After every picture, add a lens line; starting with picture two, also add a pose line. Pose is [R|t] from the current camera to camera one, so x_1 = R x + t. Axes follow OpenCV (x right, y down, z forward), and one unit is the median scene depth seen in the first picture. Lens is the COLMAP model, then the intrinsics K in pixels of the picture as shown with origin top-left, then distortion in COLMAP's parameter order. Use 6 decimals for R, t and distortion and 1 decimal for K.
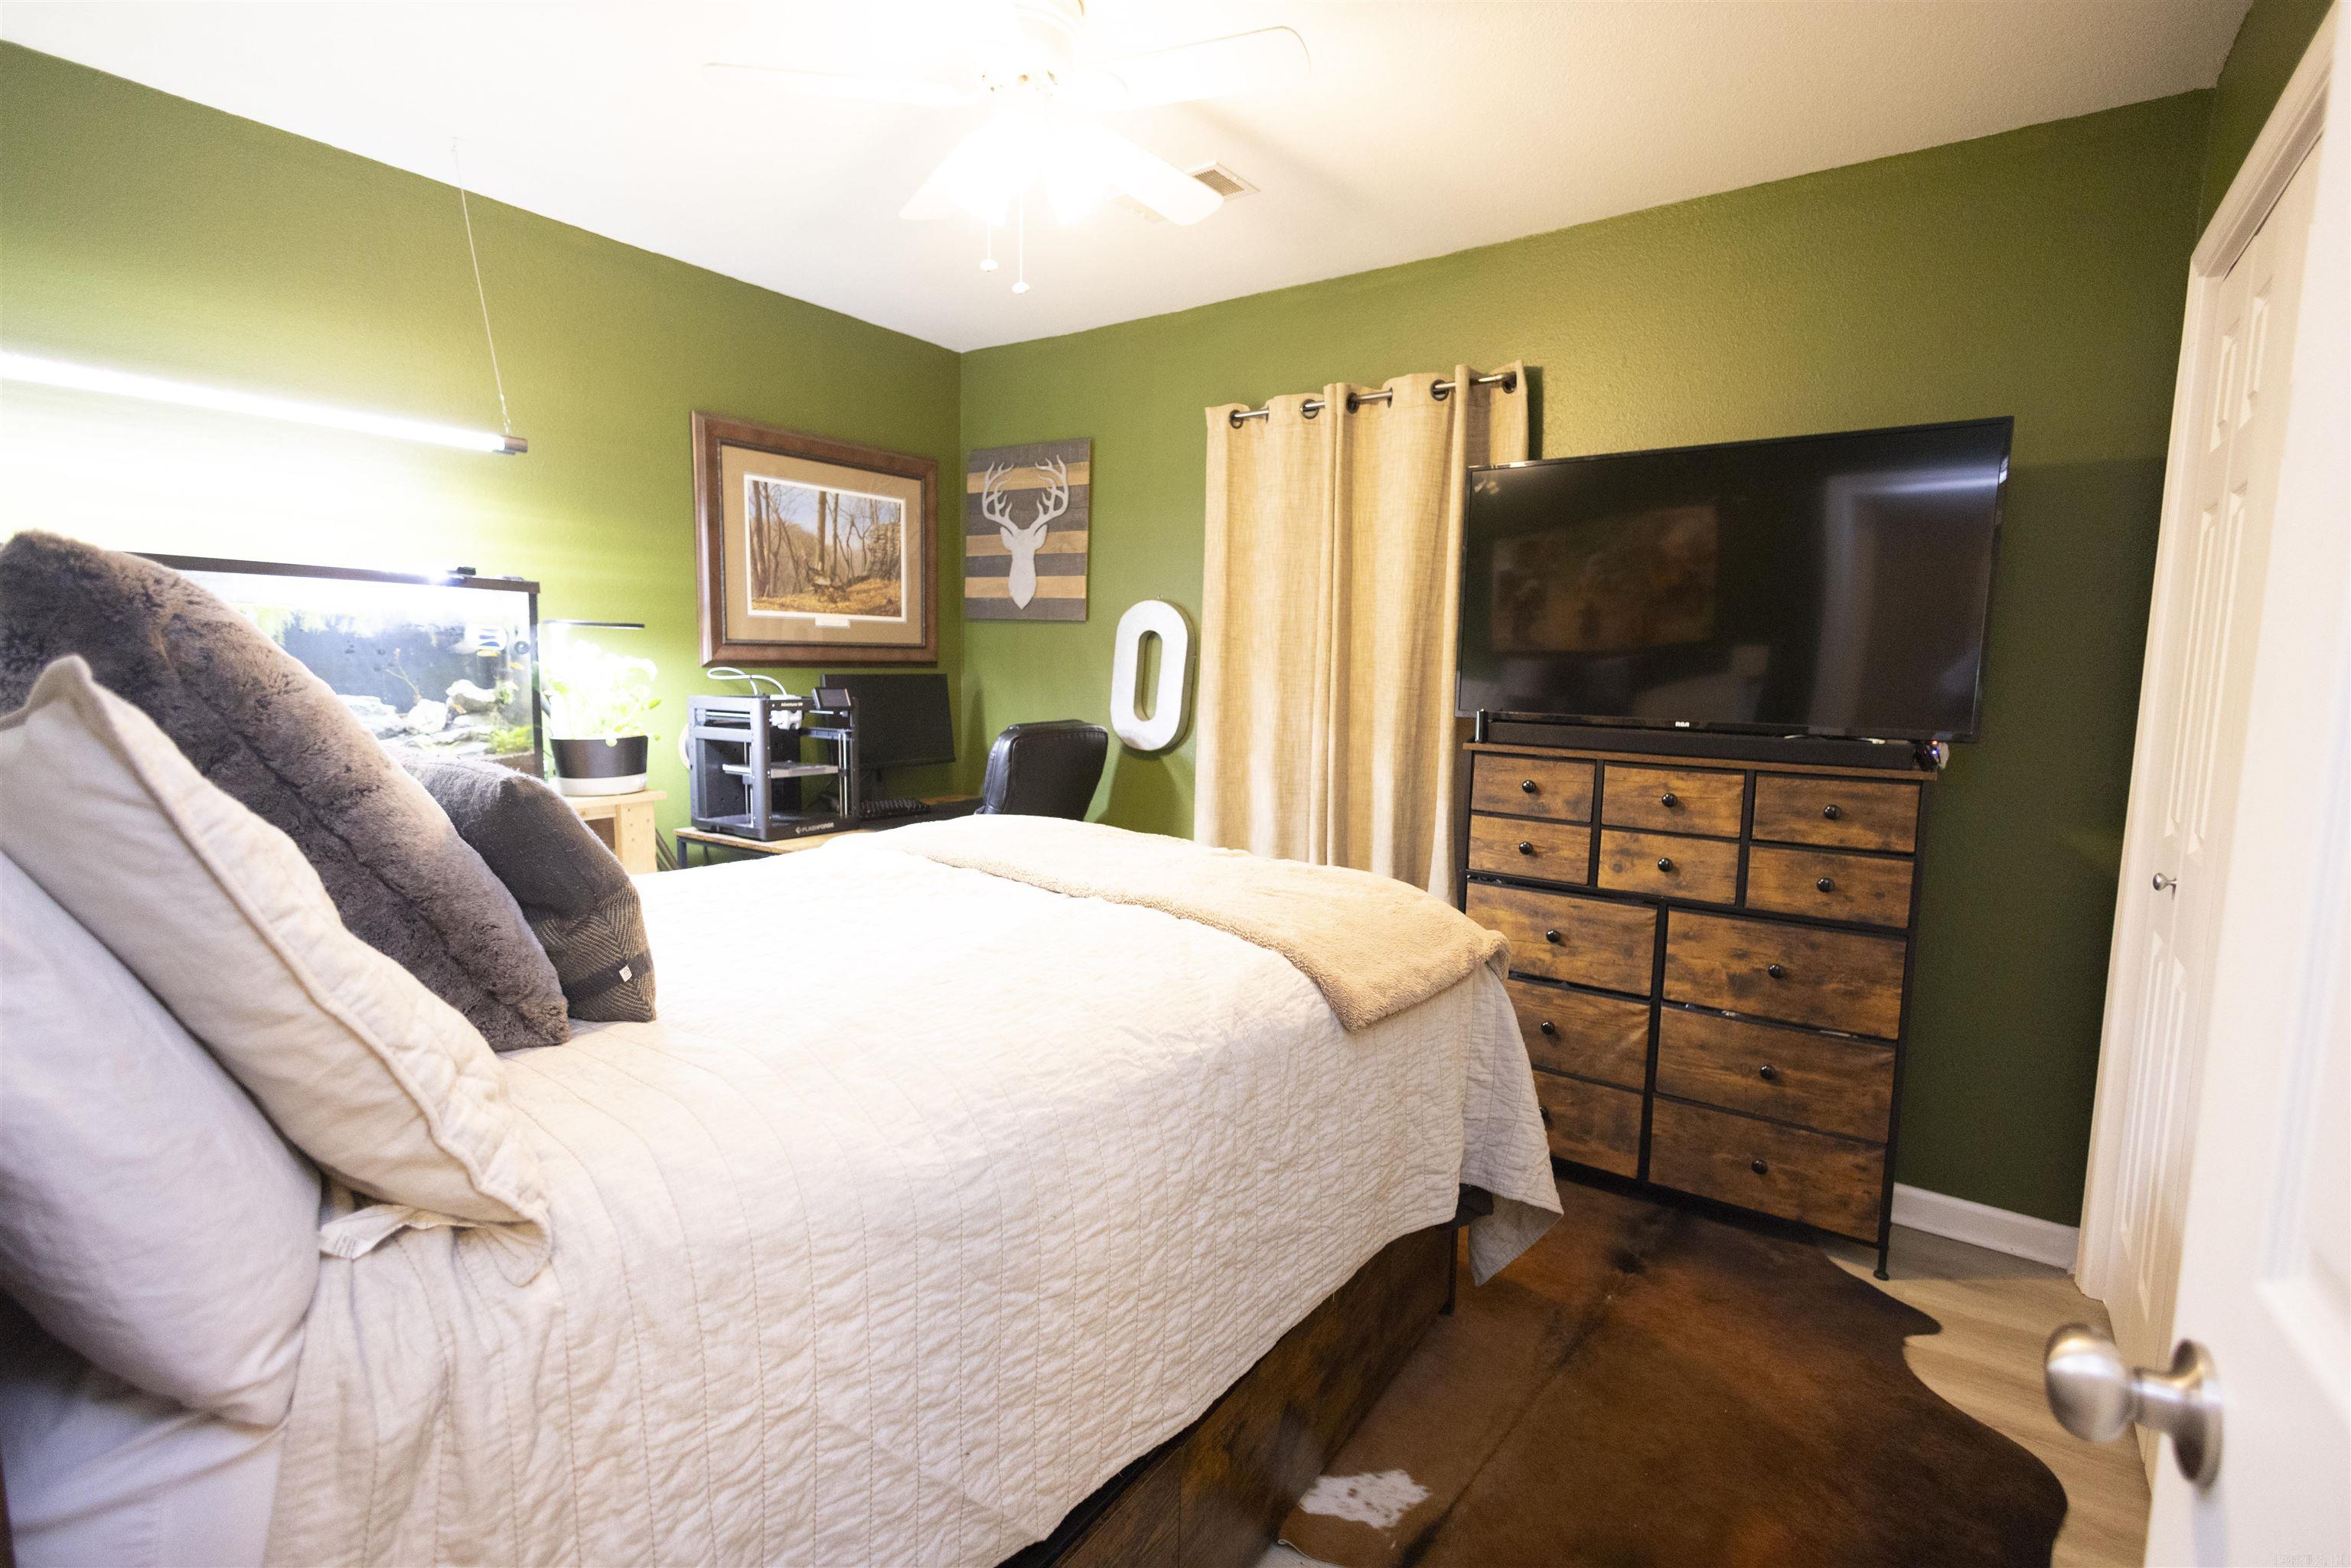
lens RADIAL K [[1073.5, 0, 1175.1], [0, 1073.5, 780.4], [0, 0, 1]] dist [0.010893, -0.001961]
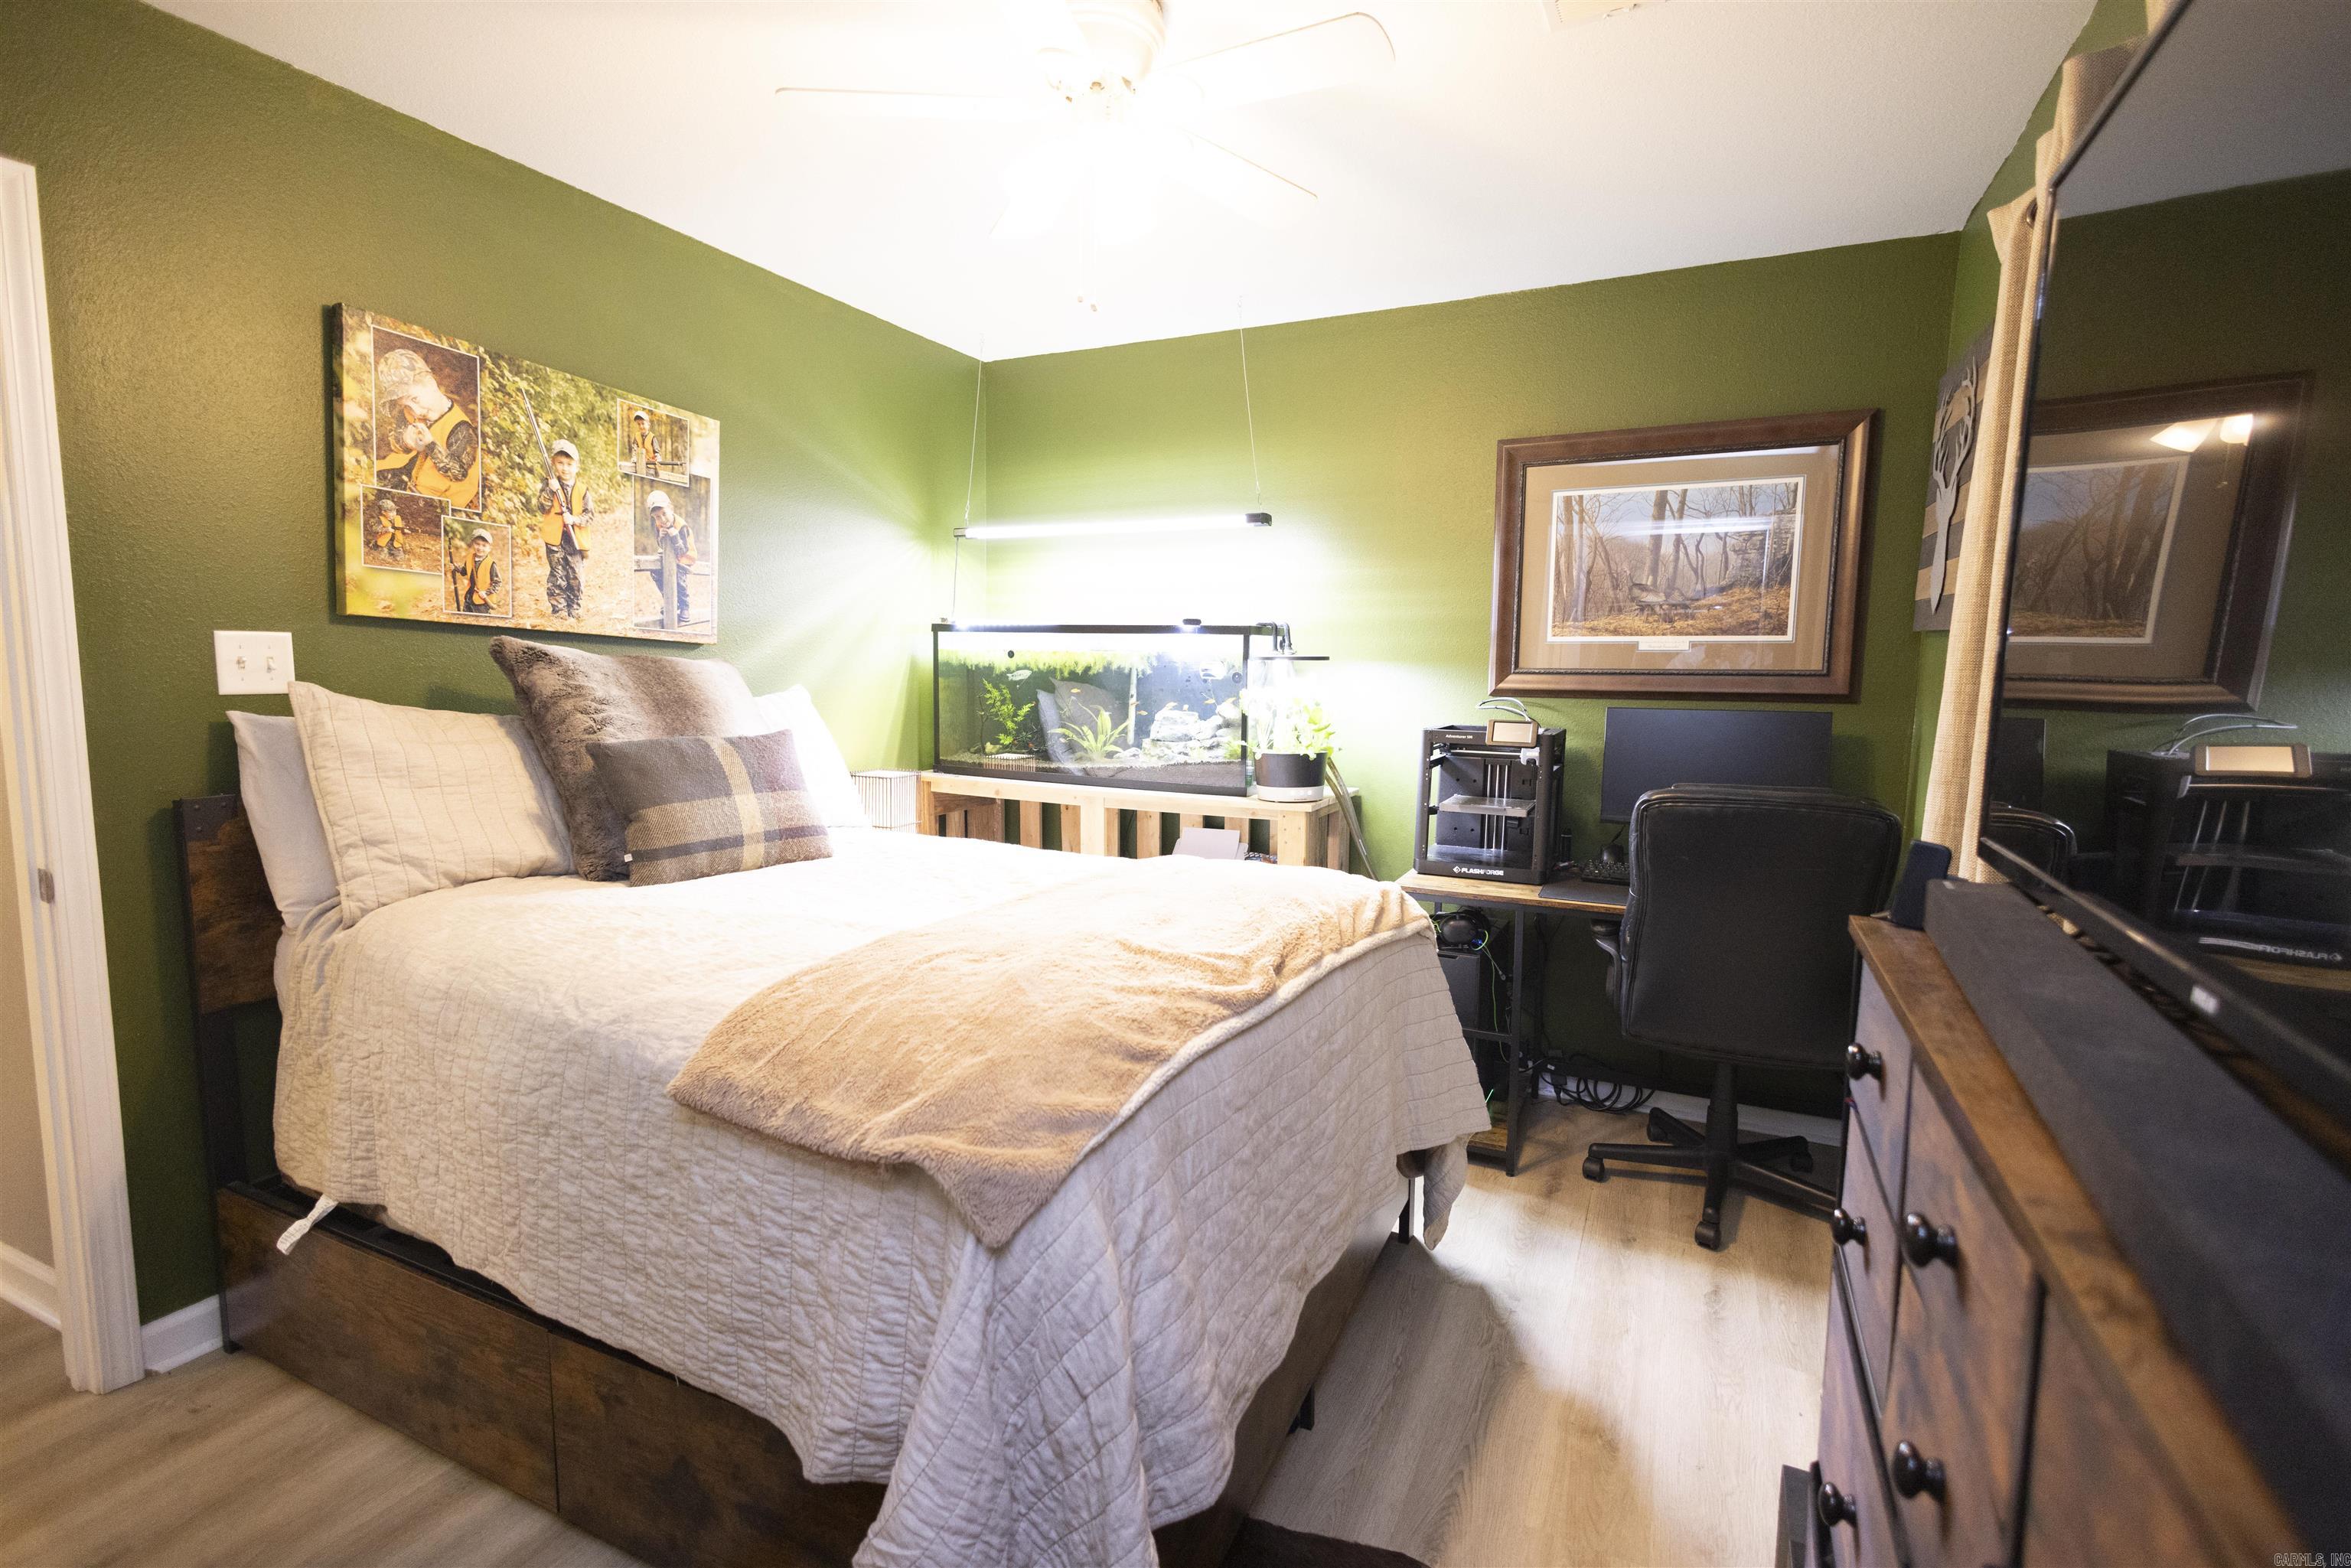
lens RADIAL K [[1073.5, 0, 1177.3], [0, 1073.5, 778.2], [0, 0, 1]] dist [0.010893, -0.001961]
pose [[0.191068, 0.092955, -0.977166, 0.455804], [-0.117609, 0.990502, 0.071227, -0.062291], [0.974506, 0.101314, 0.200185, 0.492260]]
